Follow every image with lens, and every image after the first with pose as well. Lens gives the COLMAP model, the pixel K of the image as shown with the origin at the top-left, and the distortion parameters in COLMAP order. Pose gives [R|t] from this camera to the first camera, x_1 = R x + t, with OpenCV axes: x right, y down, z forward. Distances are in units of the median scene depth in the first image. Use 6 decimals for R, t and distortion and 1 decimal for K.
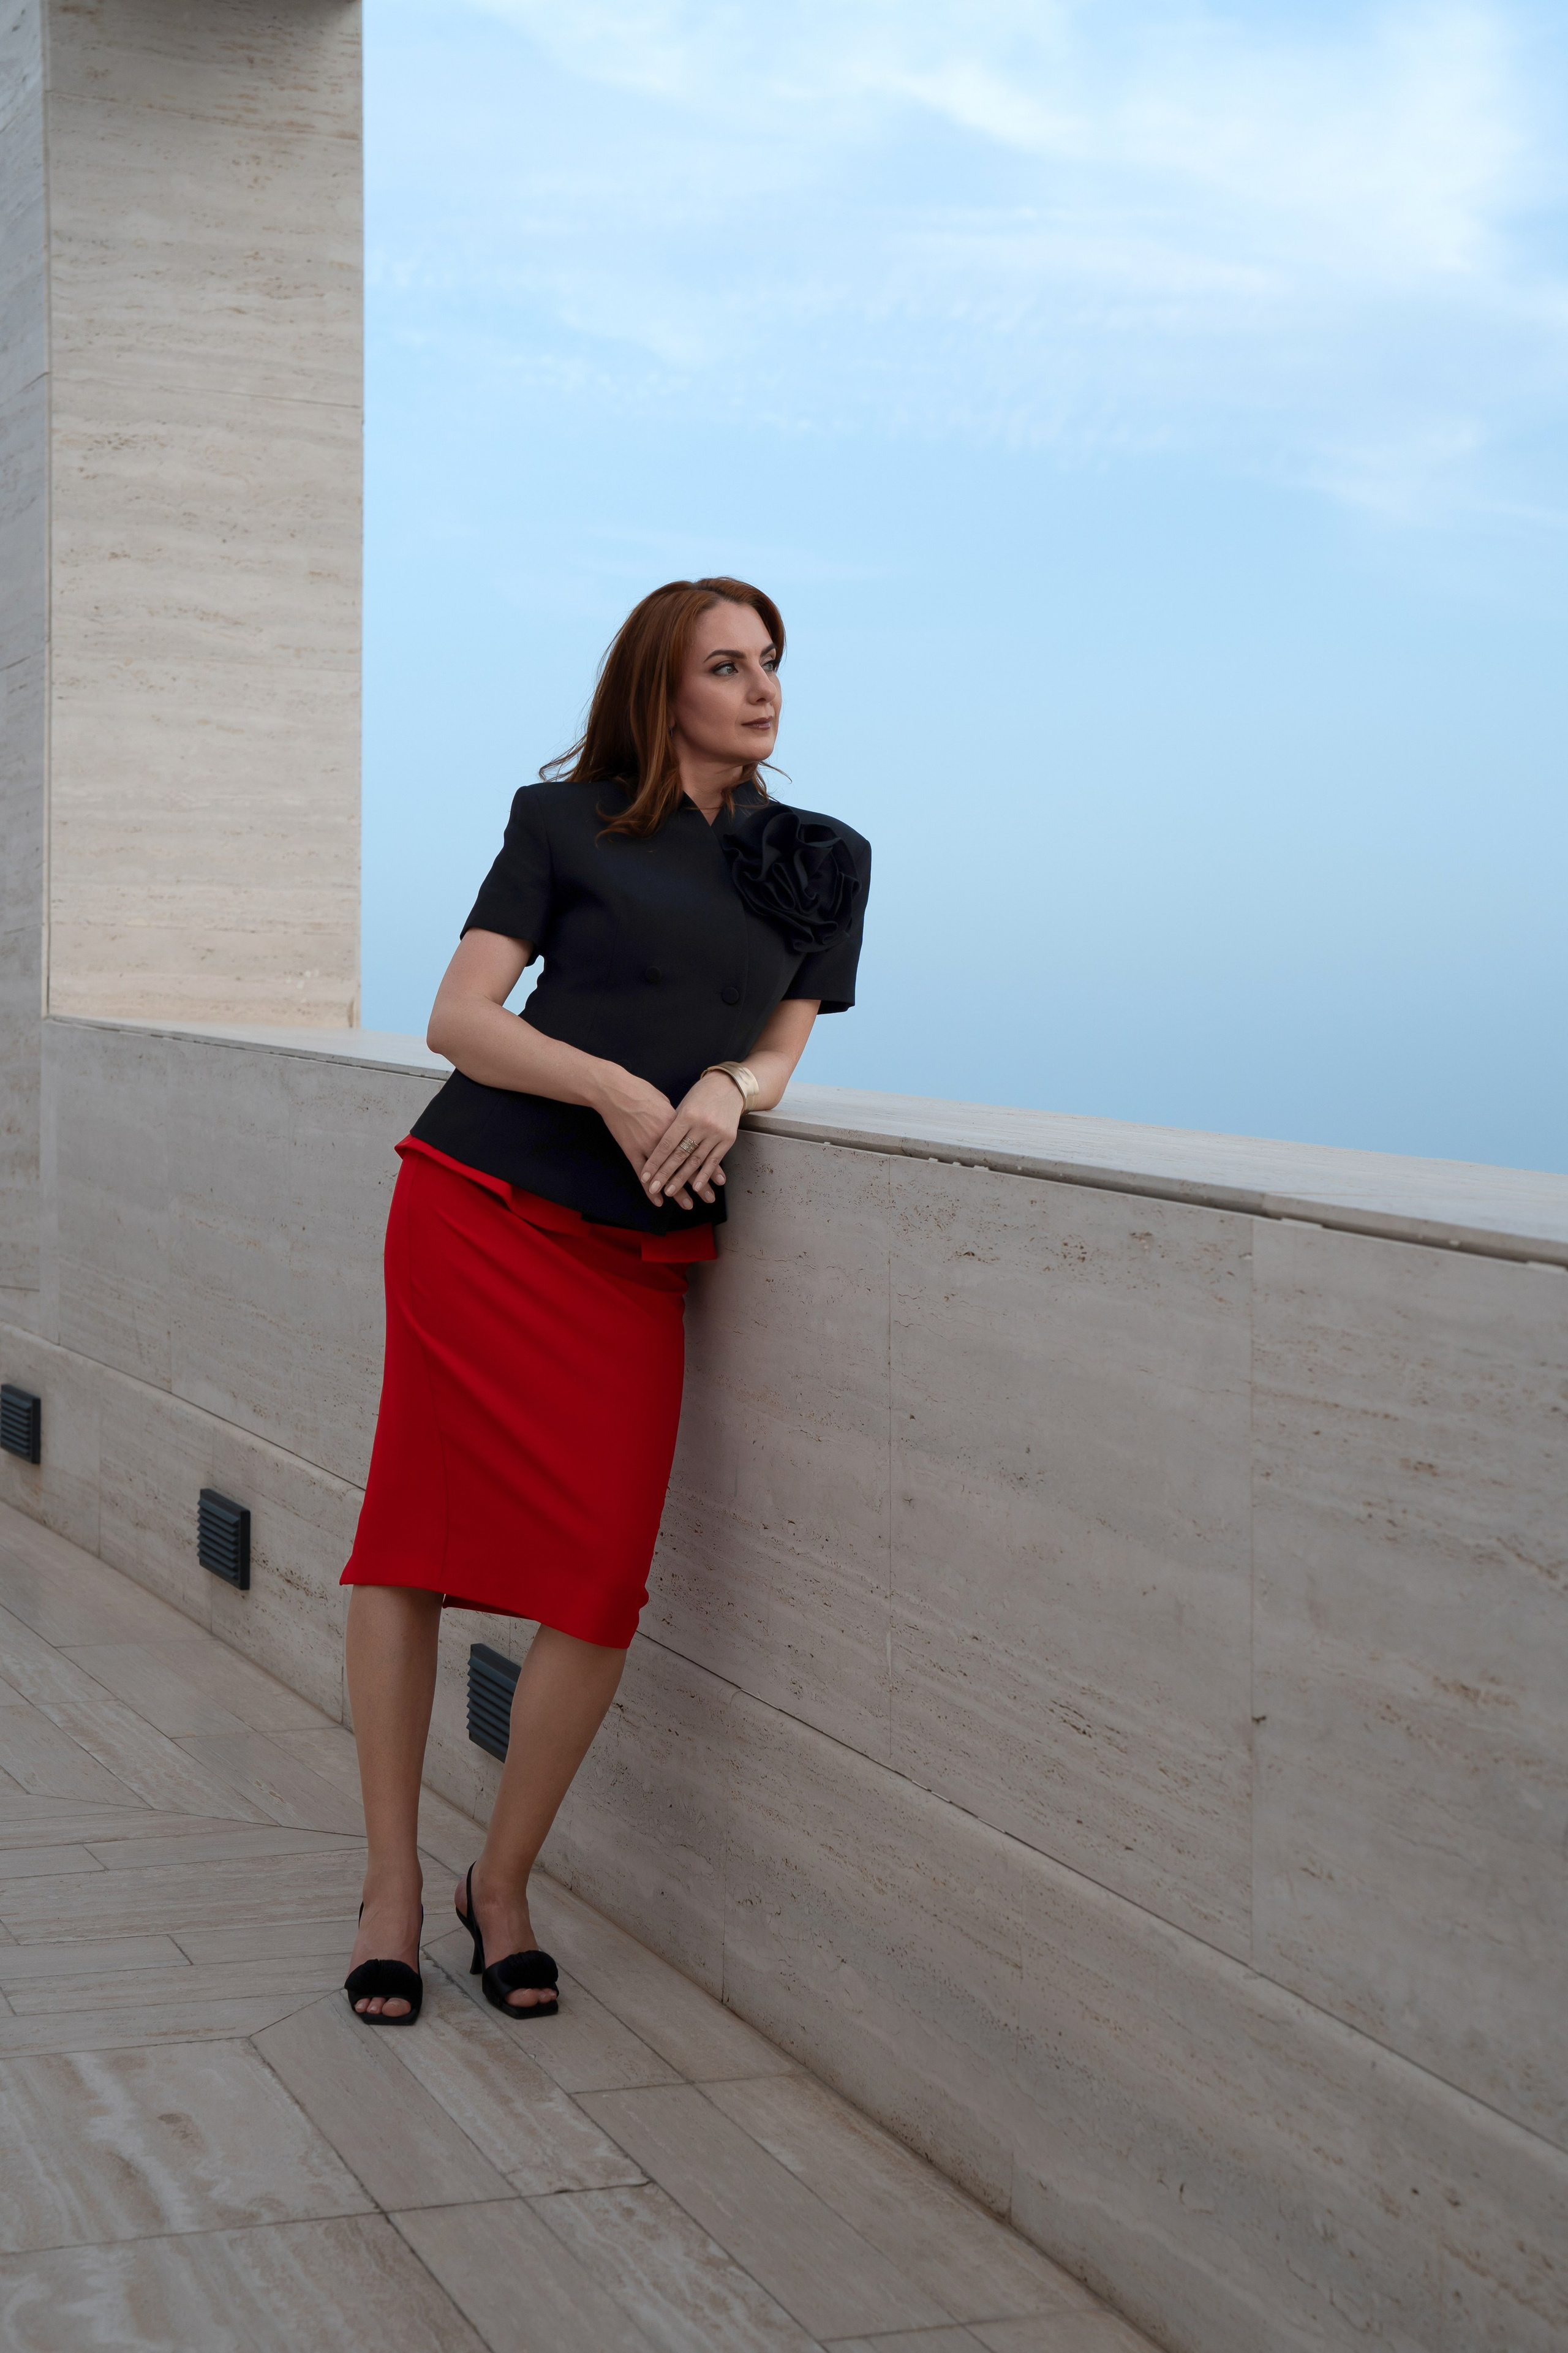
lens RADIAL K [[4028.5, 0, 798.4], [0, 4028.5, 1184.4], [0, 0, 1]] dist [0.132763, 0.000000]
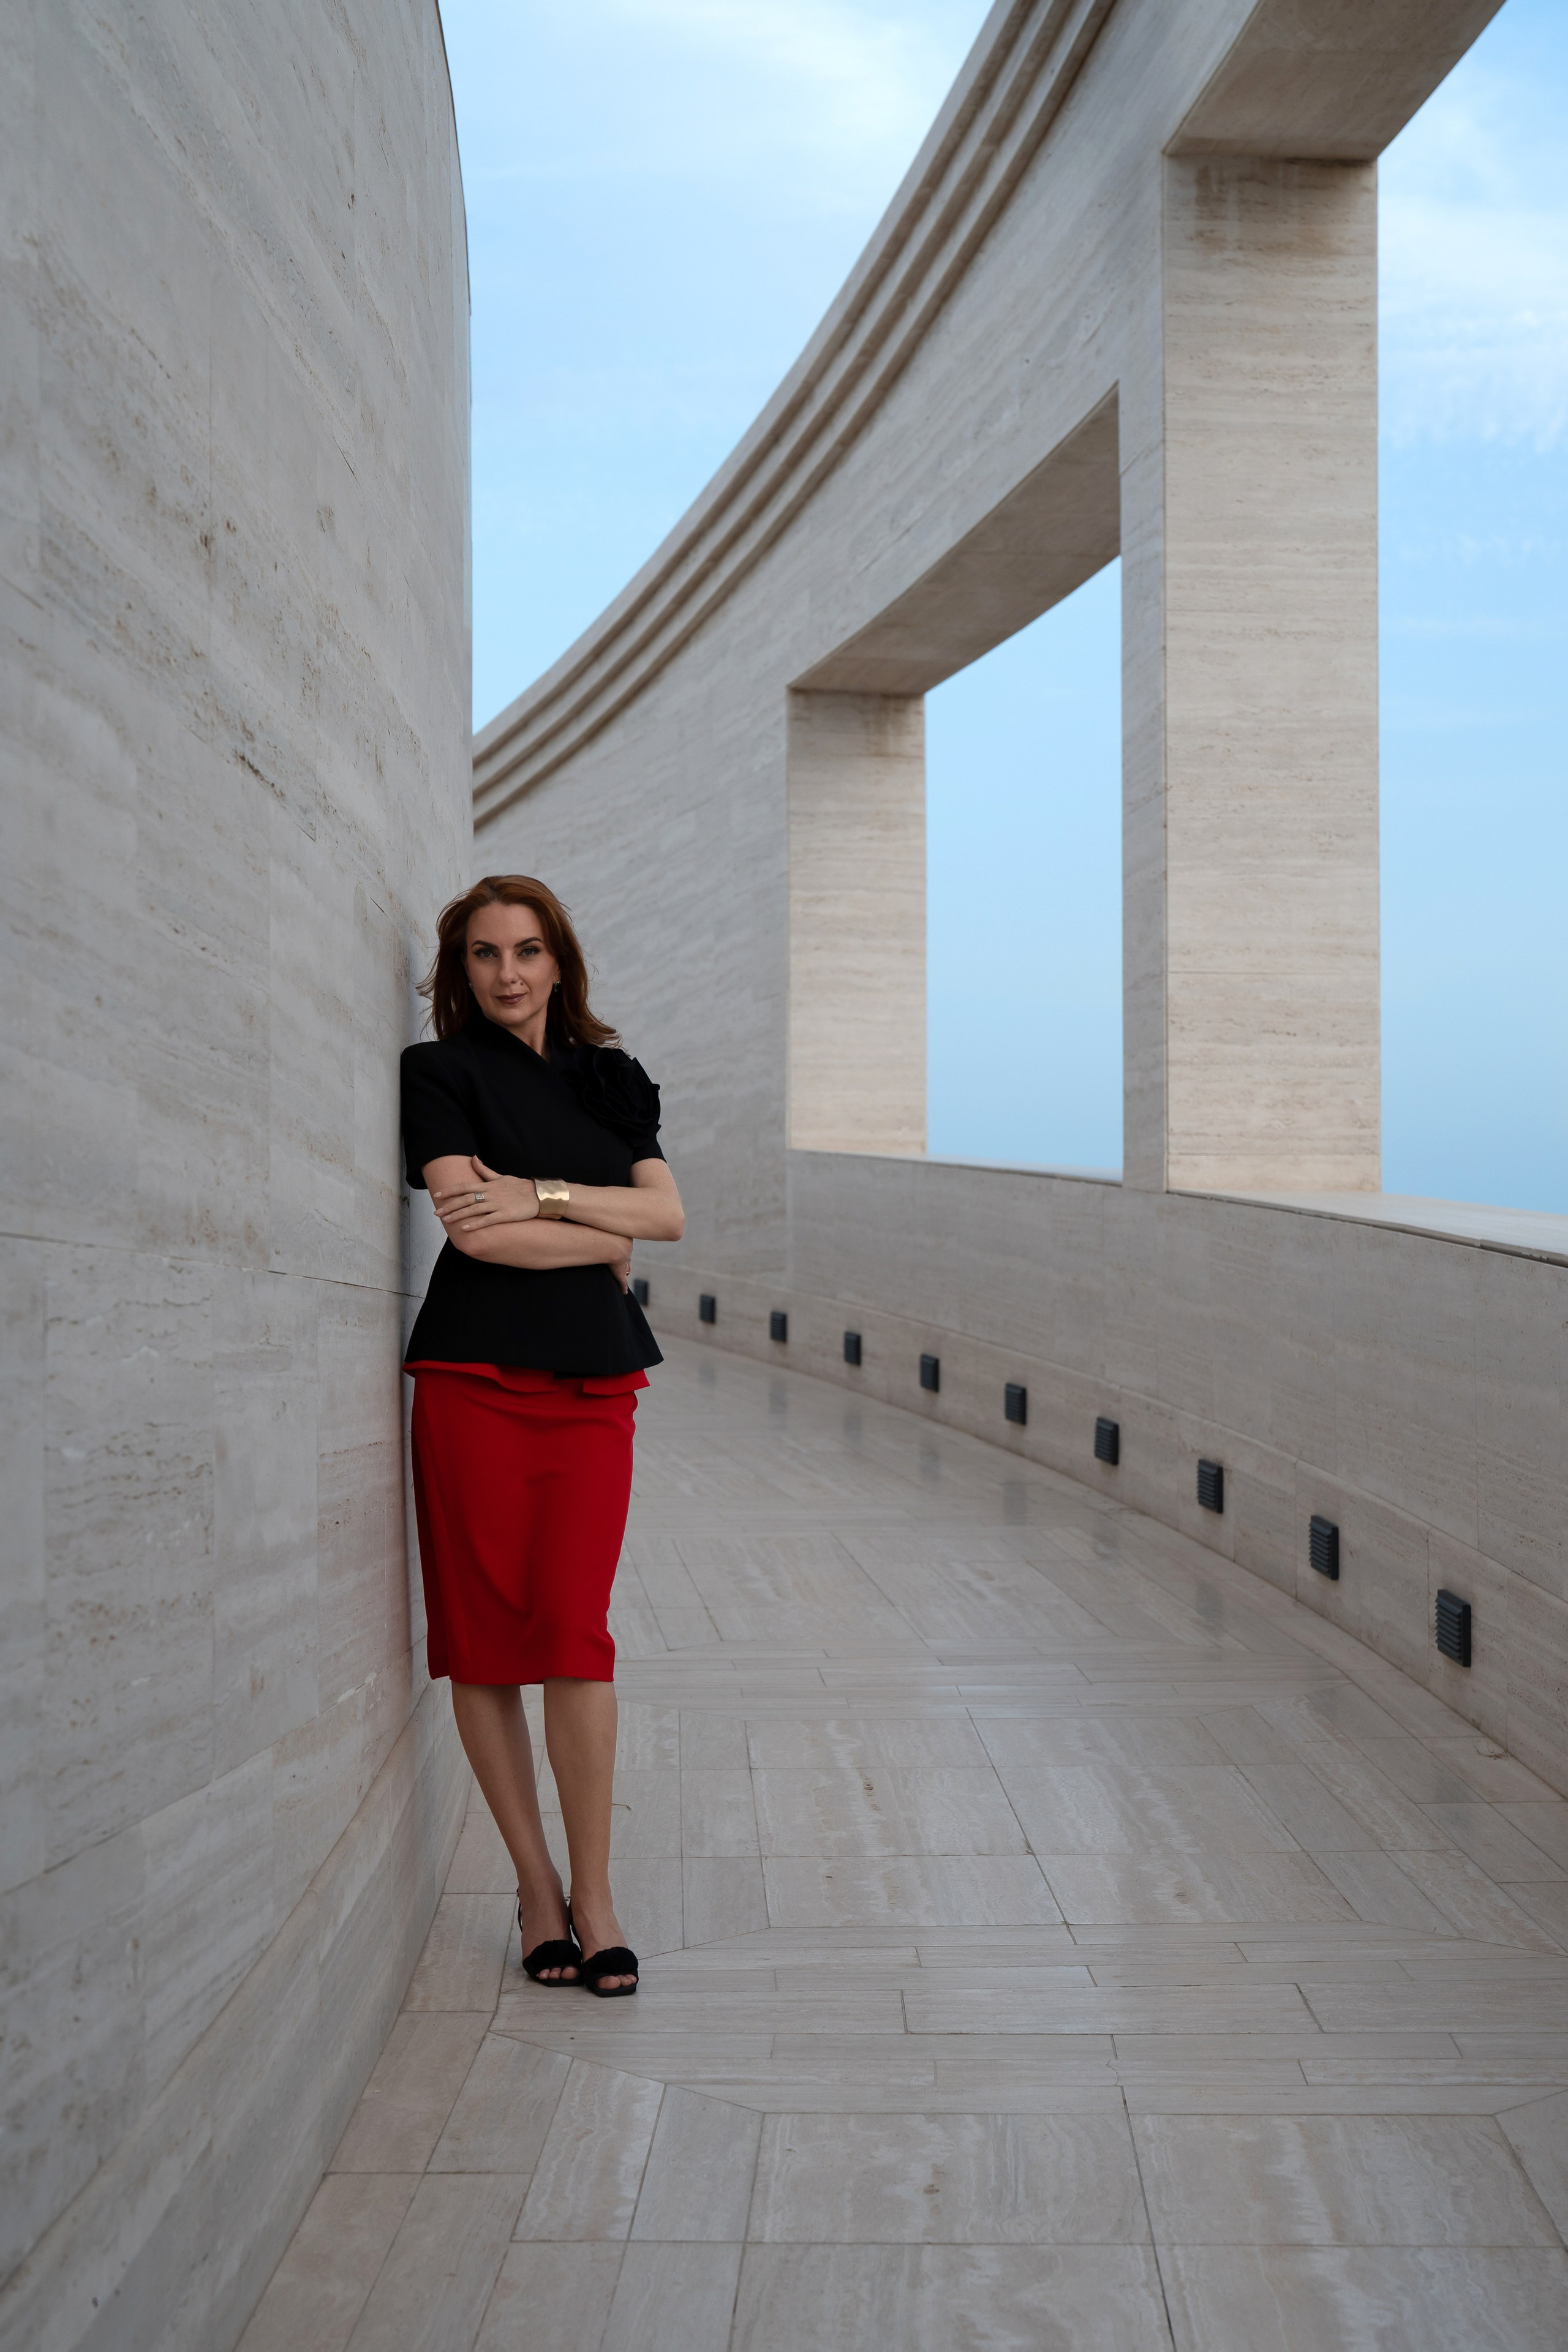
lens RADIAL K [[6894.5, 0, 917.3], [0, 6894.5, 1264.0], [0, 0, 1]] dist [0.118492, 0.000000]
pose [[0.982323, -0.018024, -0.186326, 0.605107], [0.010334, 0.999057, -0.042165, 0.186389], [0.186910, 0.039494, 0.981583, -2.783959]]
